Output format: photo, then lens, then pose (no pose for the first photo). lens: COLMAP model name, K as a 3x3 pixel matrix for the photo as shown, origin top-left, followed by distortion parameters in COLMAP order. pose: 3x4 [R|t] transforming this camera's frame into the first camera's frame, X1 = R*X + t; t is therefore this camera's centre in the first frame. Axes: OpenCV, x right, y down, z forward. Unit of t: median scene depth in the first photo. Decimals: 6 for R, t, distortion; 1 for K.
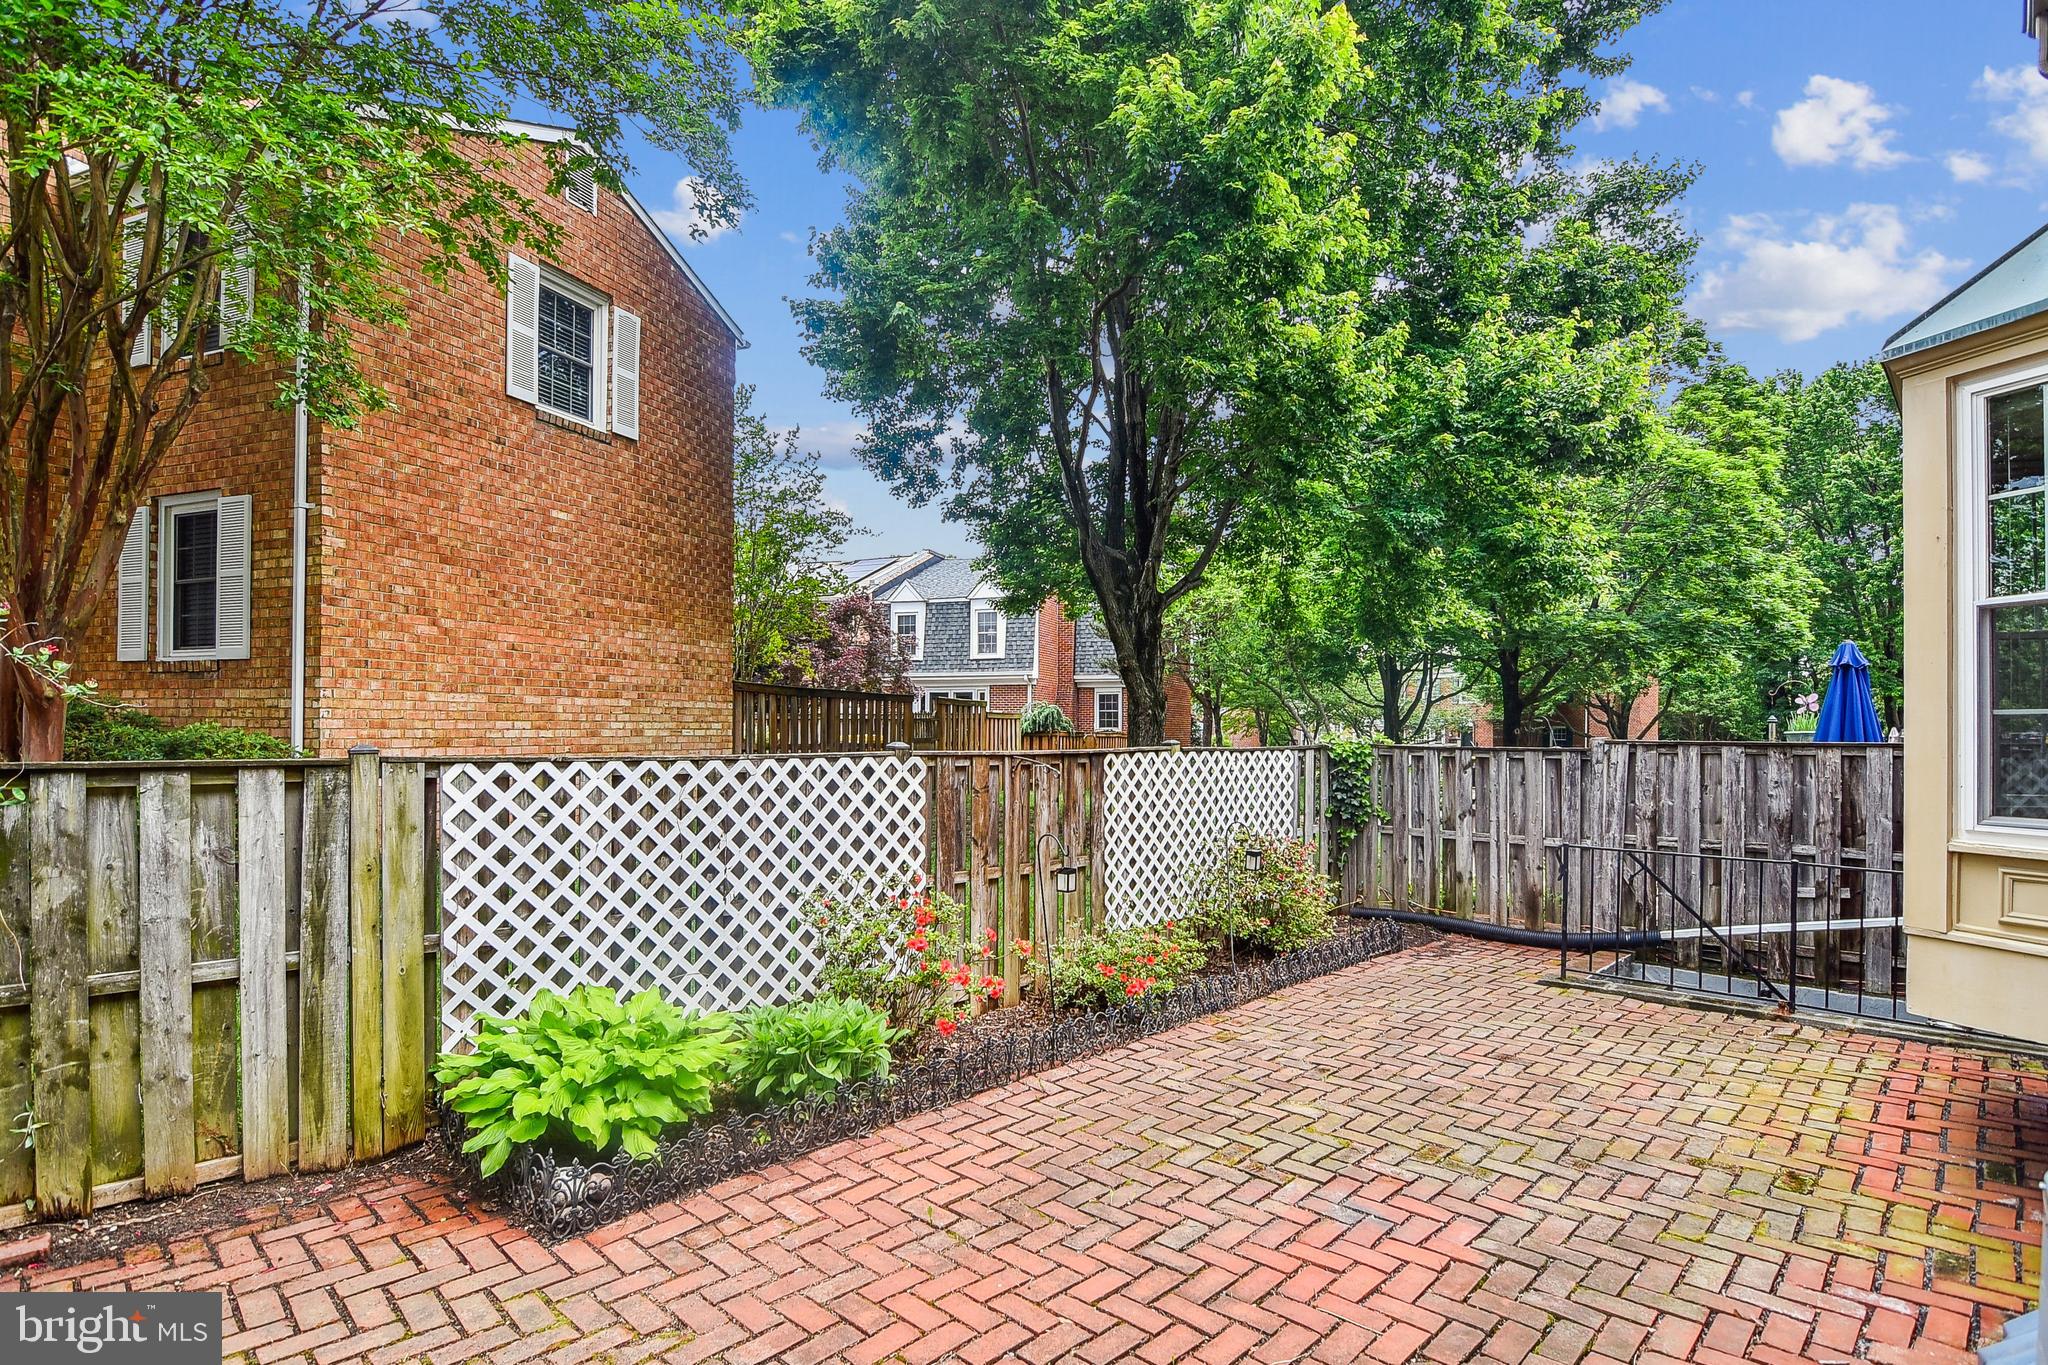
lens RADIAL K [[1027.6, 0, 1021.8], [0, 1027.6, 732.4], [0, 0, 1]] dist [-0.018690, -0.001011]
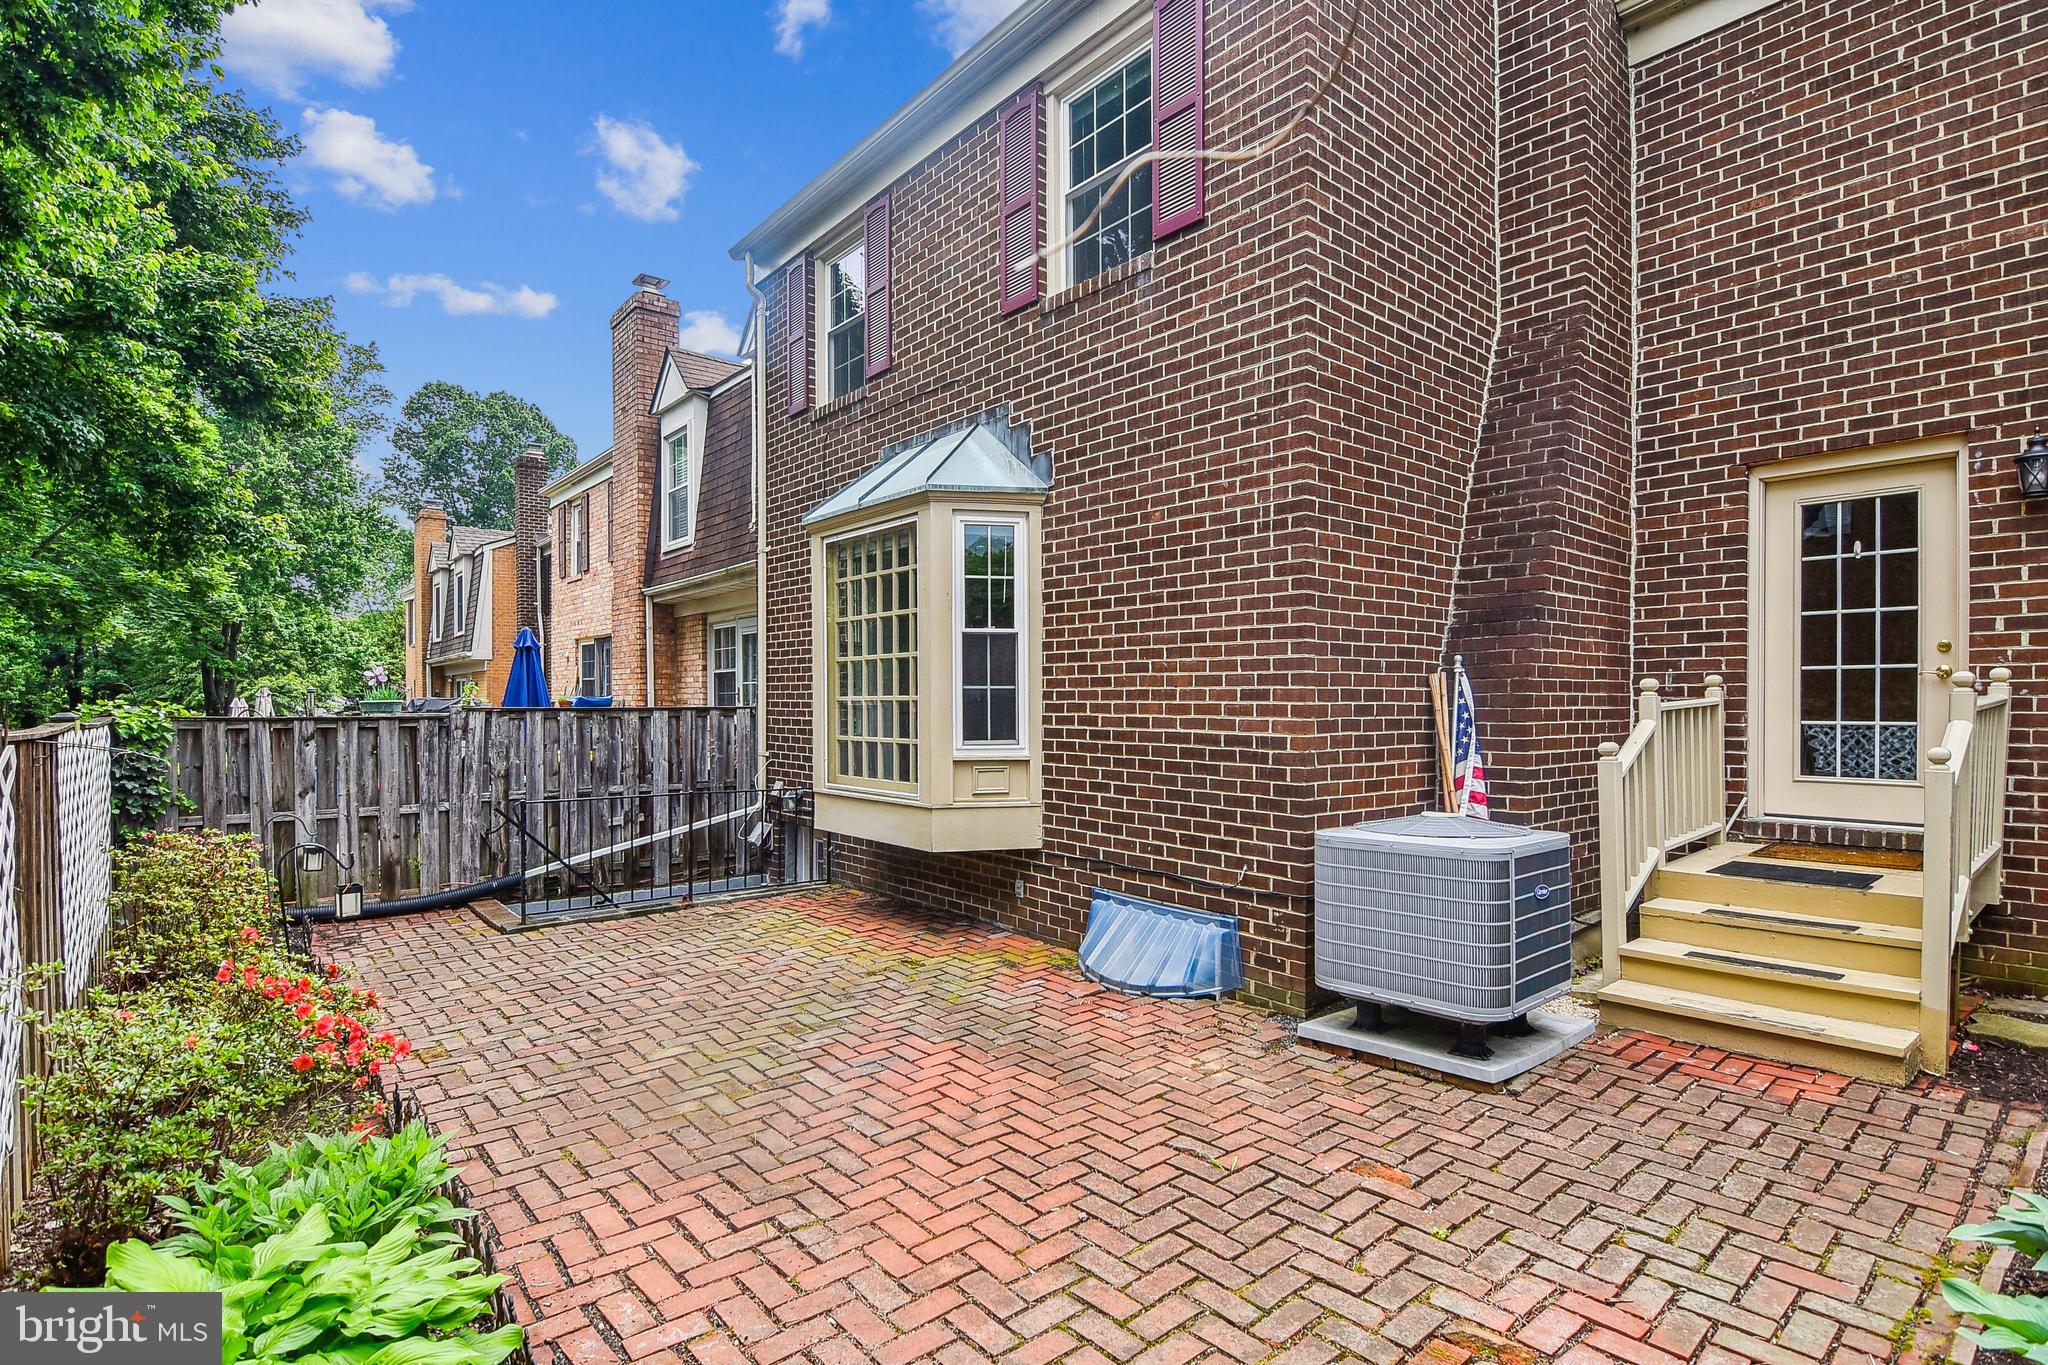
lens RADIAL K [[1003.9, 0, 1024.0], [0, 1003.9, 682.5], [0, 0, 1]] dist [-0.002833, -0.000656]
pose [[0.104328, 0.016060, 0.994413, -0.467472], [0.005339, 0.999846, -0.016708, 0.002231], [-0.994529, 0.007052, 0.104226, 0.333657]]
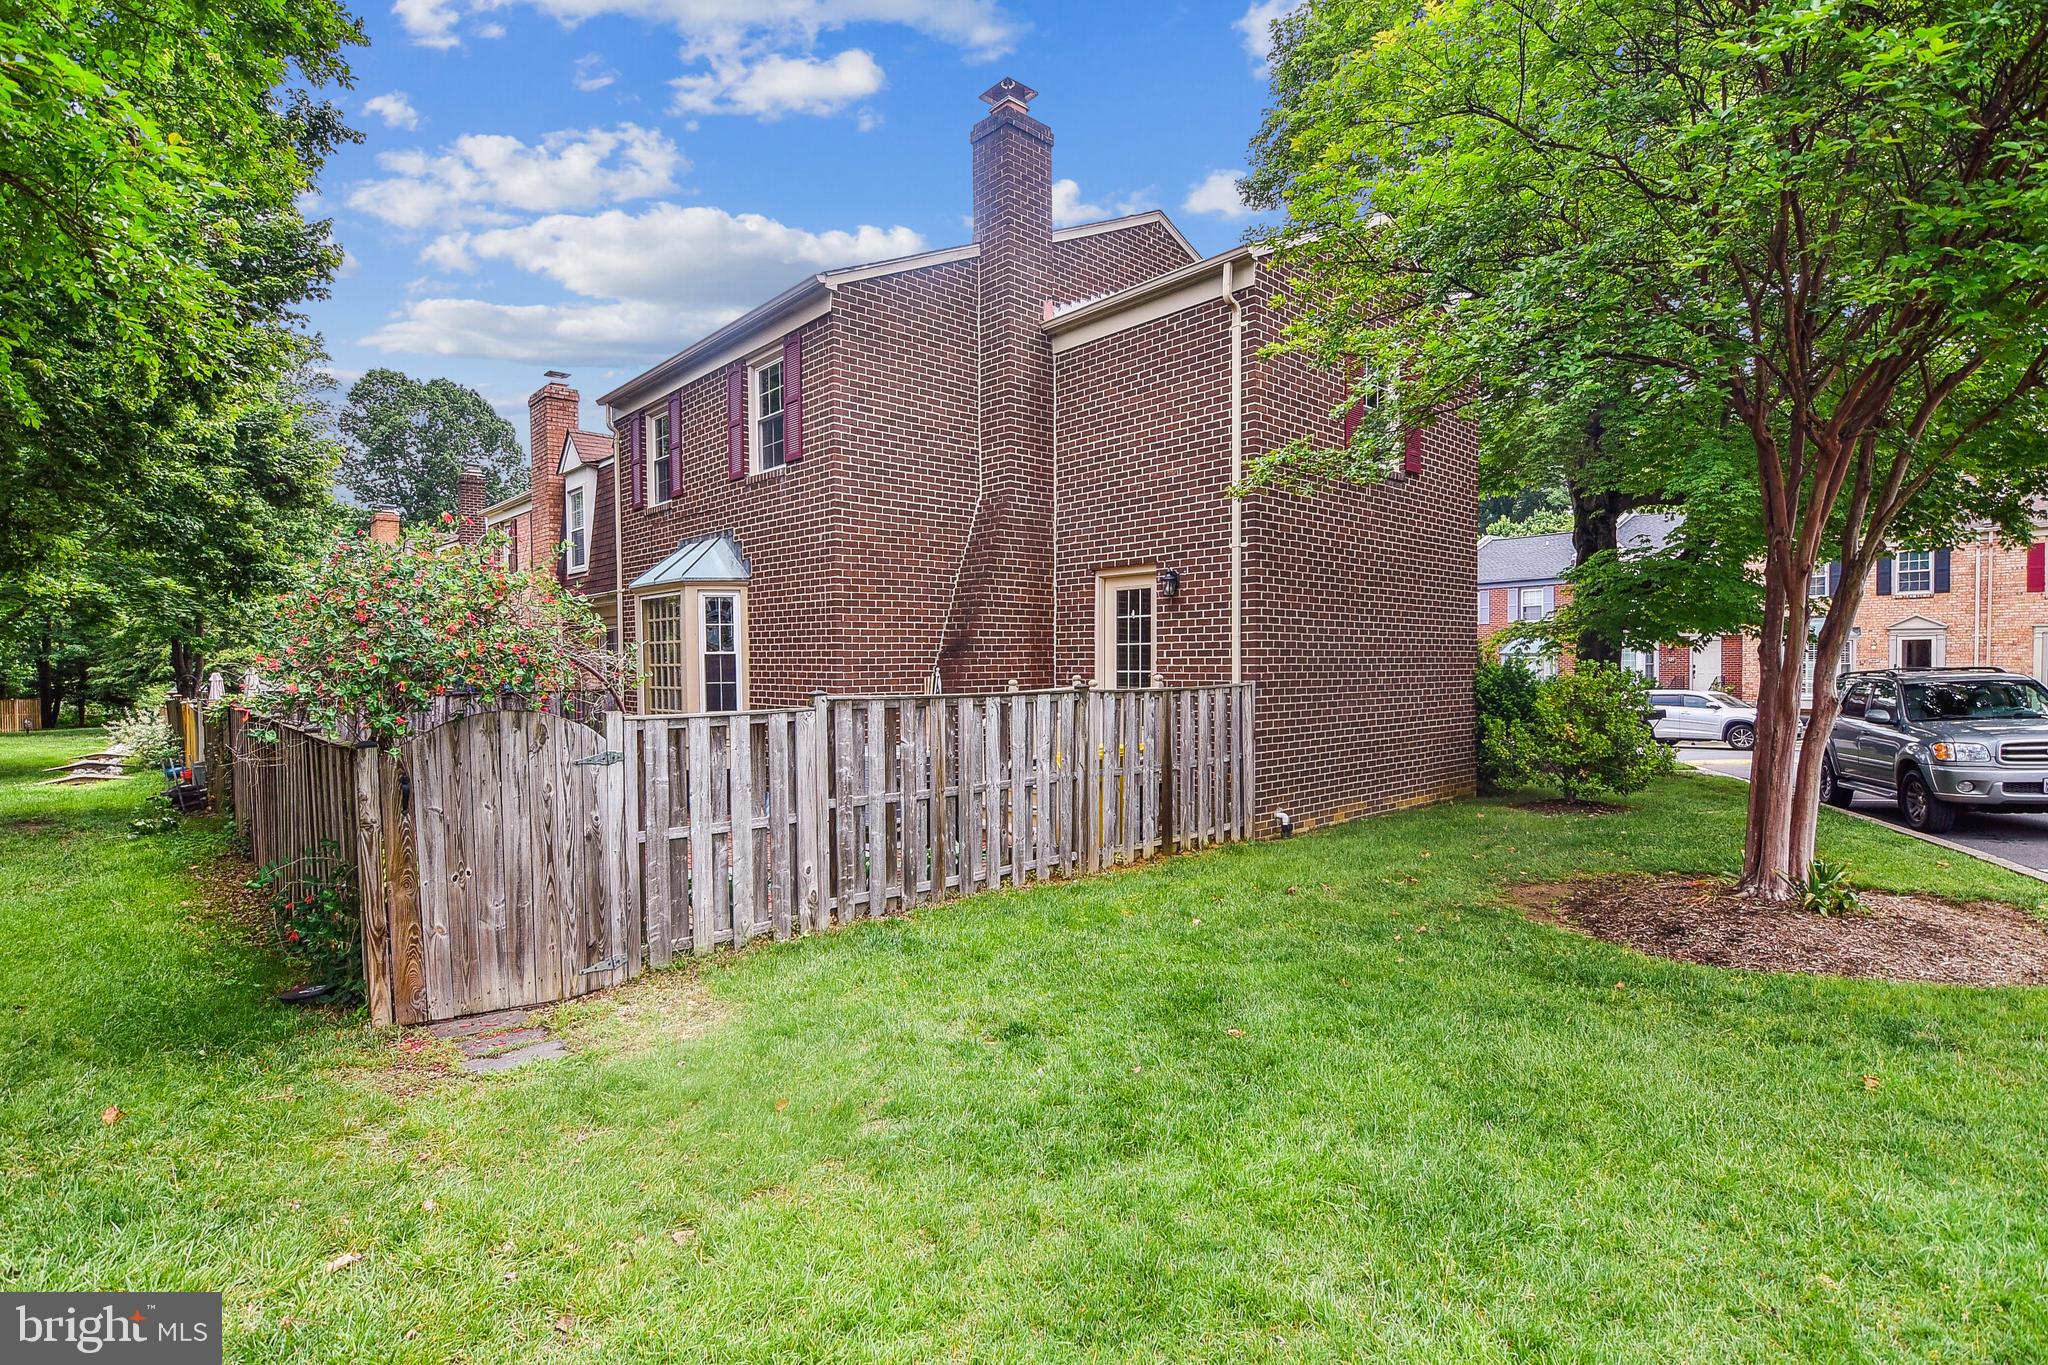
lens RADIAL K [[942.9, 0, 1024.0], [0, 942.9, 682.5], [0, 0, 1]] dist [-0.033087, 0.000139]
pose [[0.030832, -0.023950, 0.999238, -1.276750], [0.014129, 0.999623, 0.023523, -0.047312], [-0.999425, 0.013393, 0.031159, -0.184688]]
